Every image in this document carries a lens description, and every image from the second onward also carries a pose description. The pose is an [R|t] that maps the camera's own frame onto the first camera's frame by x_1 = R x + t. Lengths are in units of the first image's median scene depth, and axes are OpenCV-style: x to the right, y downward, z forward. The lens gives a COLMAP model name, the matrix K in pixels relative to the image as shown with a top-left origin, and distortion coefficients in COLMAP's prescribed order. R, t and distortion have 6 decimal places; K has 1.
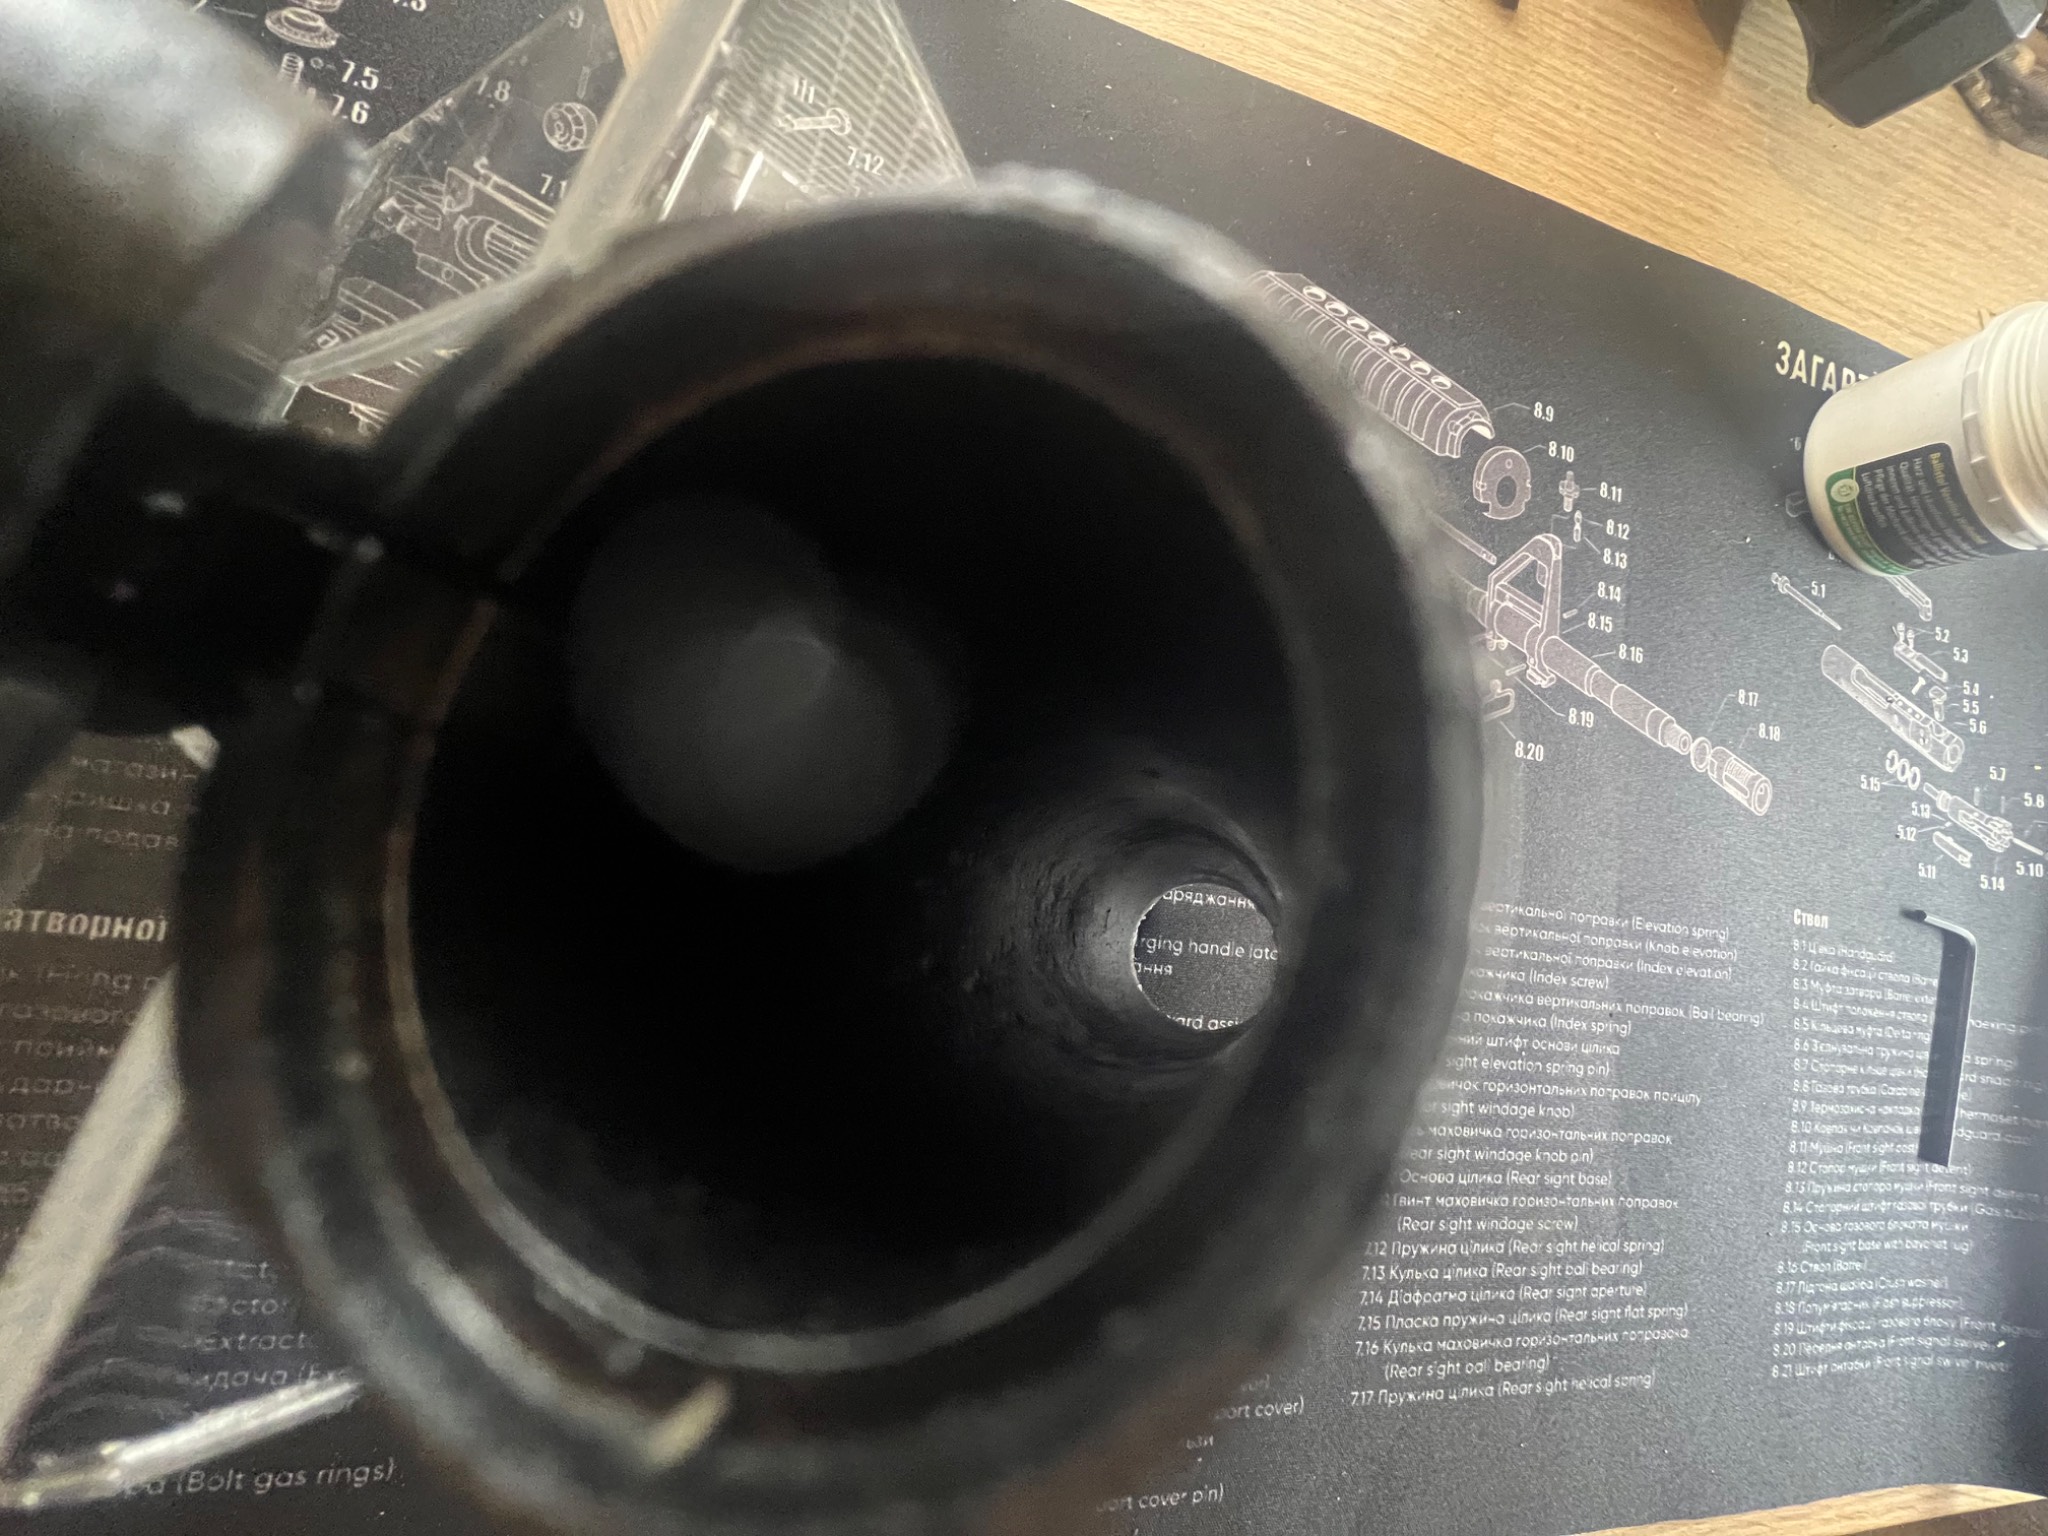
lens RADIAL K [[820.7, 0, 1017.9], [0, 820.7, 761.0], [0, 0, 1]] dist [-0.004422, 0.000800]
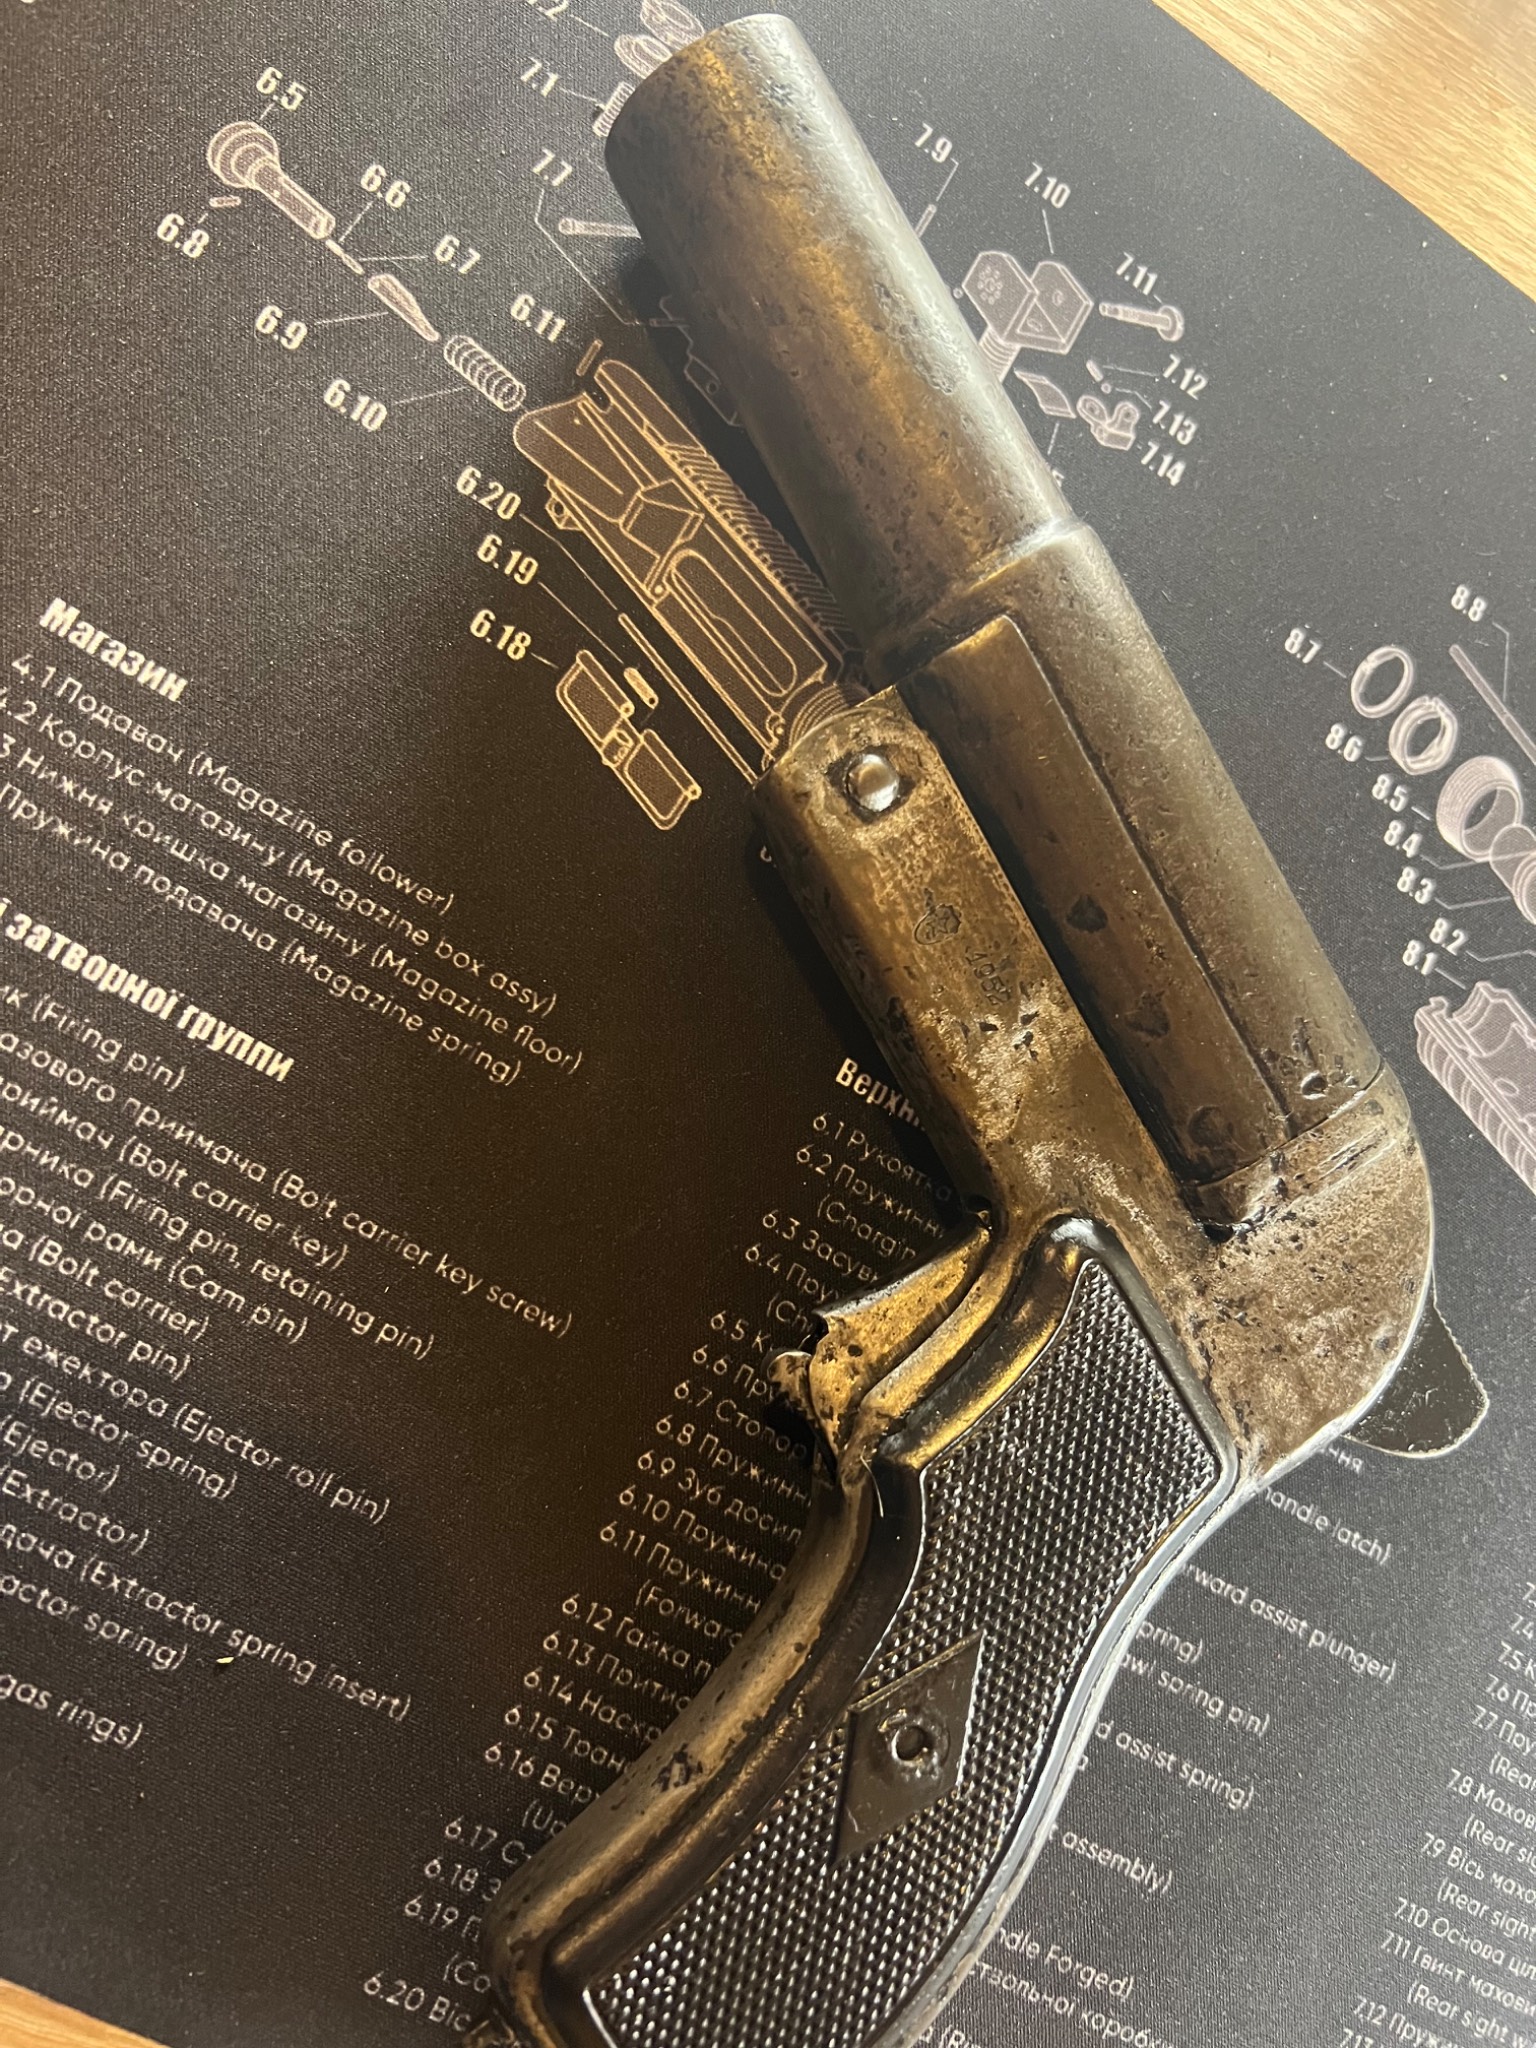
lens RADIAL K [[1590.1, 0, 770.1], [0, 1590.1, 1030.4], [0, 0, 1]] dist [0.011236, -0.041766]
pose [[0.939592, 0.339886, -0.040557, -0.278643], [-0.342273, 0.934317, -0.099499, 0.138146], [0.004074, 0.107370, 0.994211, -0.435744]]
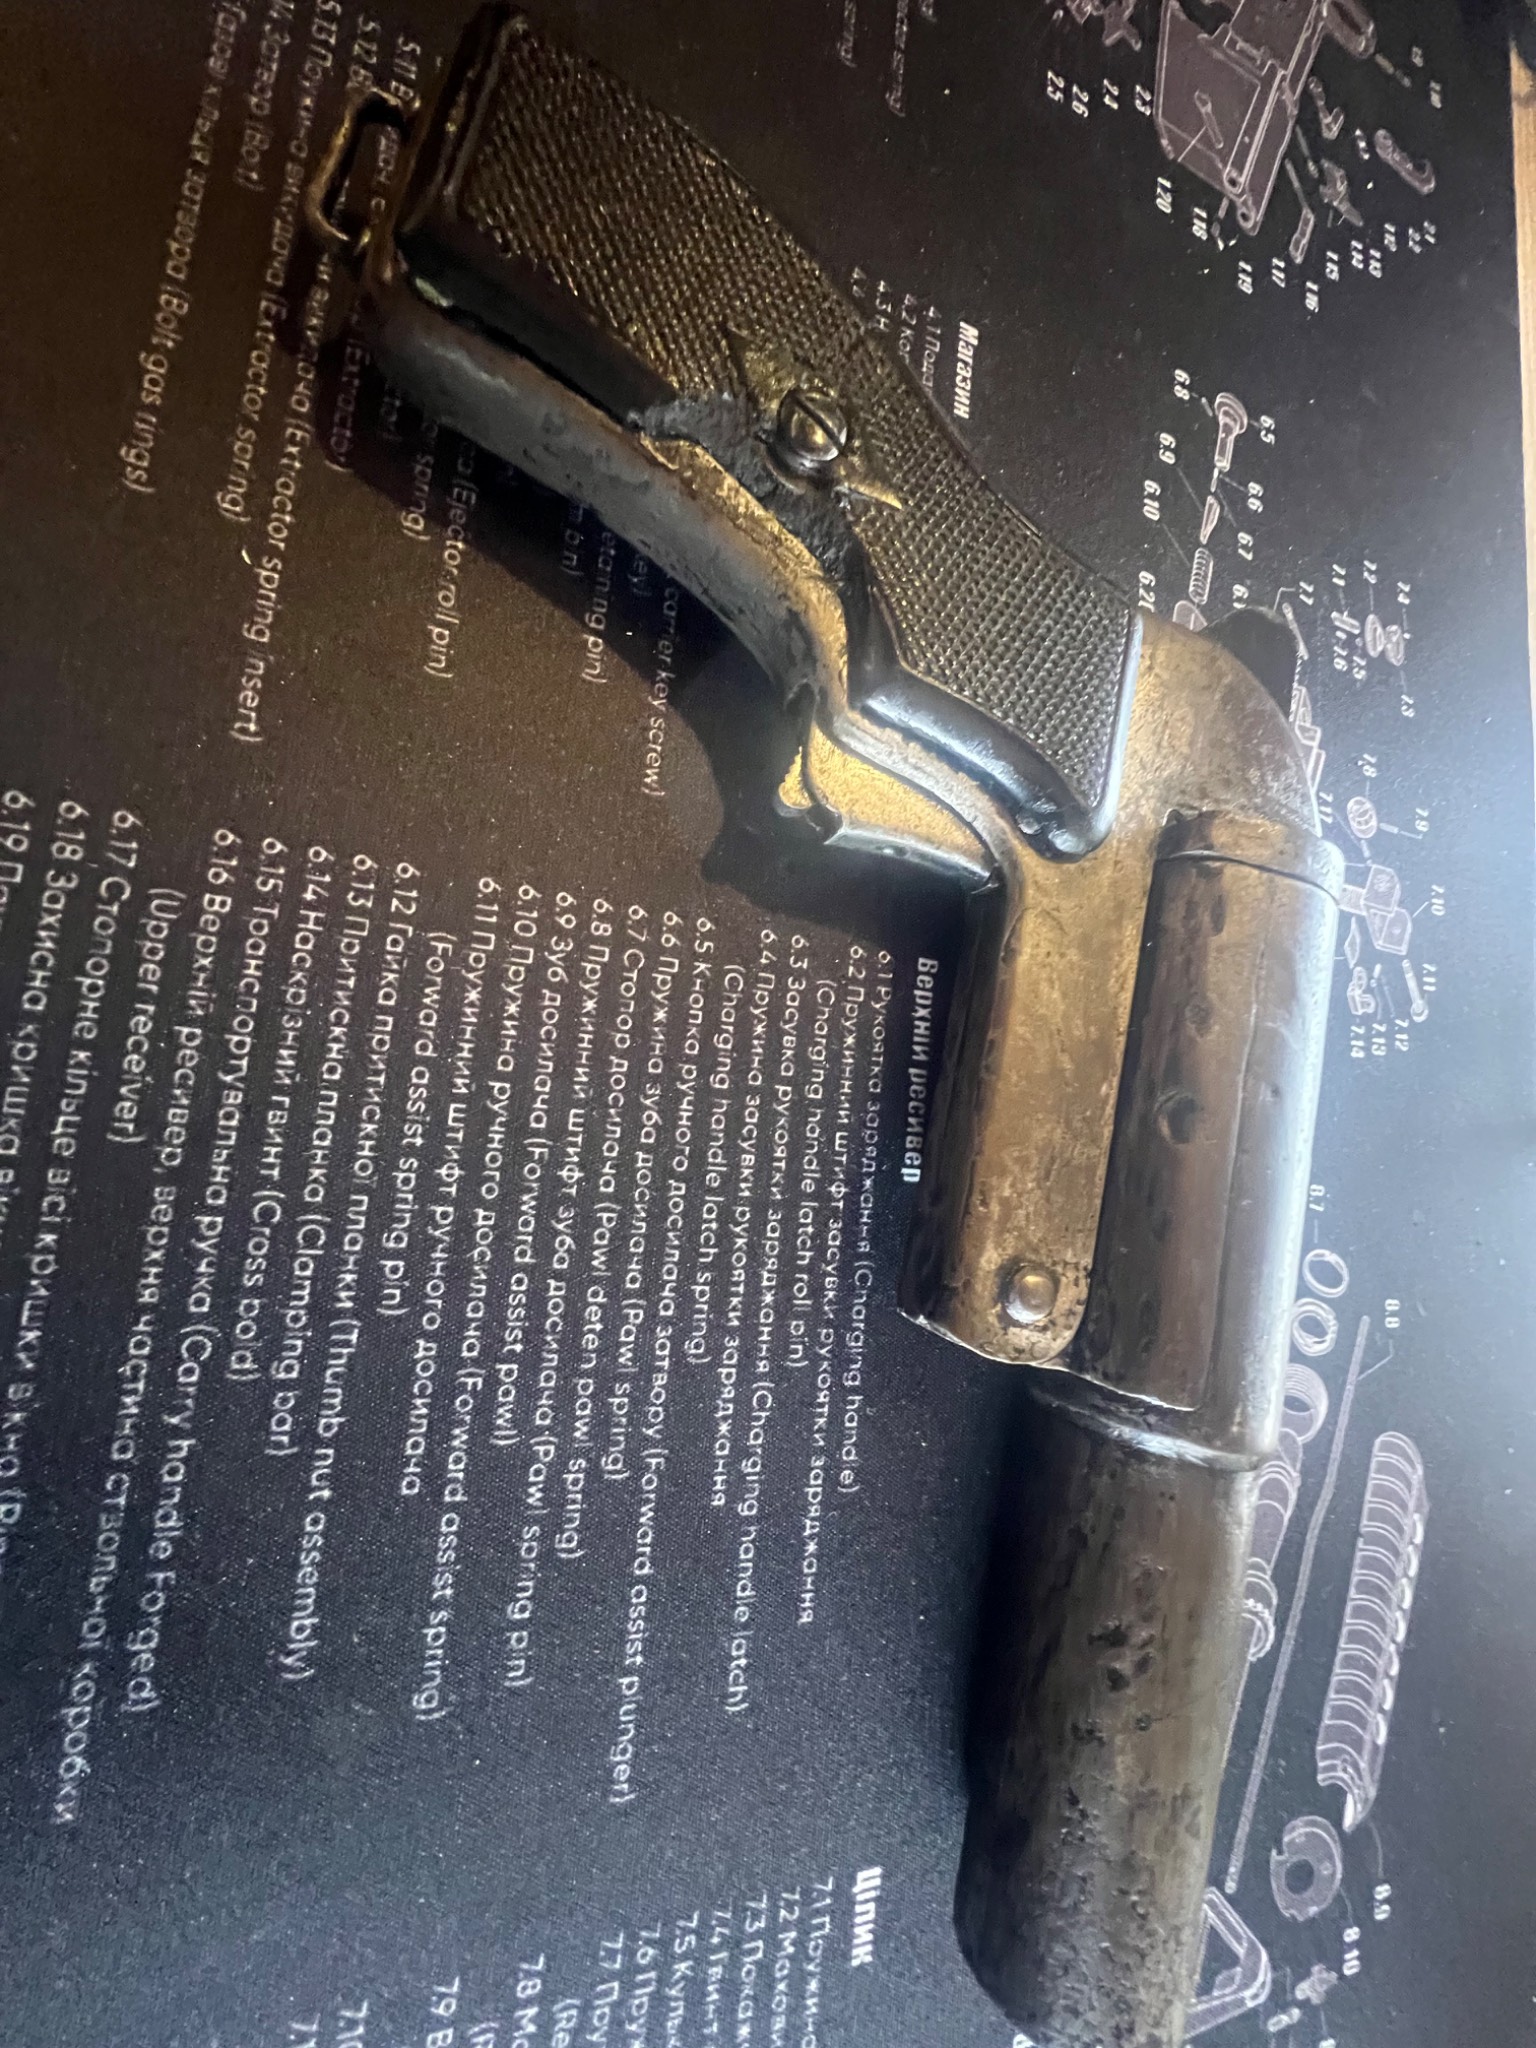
lens RADIAL K [[820.7, 0, 770.5], [0, 820.7, 1025.1], [0, 0, 1]] dist [-0.004422, 0.000800]
pose [[0.133946, 0.939652, -0.314822, 0.030423], [-0.947703, 0.028594, -0.317870, 0.423525], [-0.289685, 0.340935, 0.894341, 0.230164]]
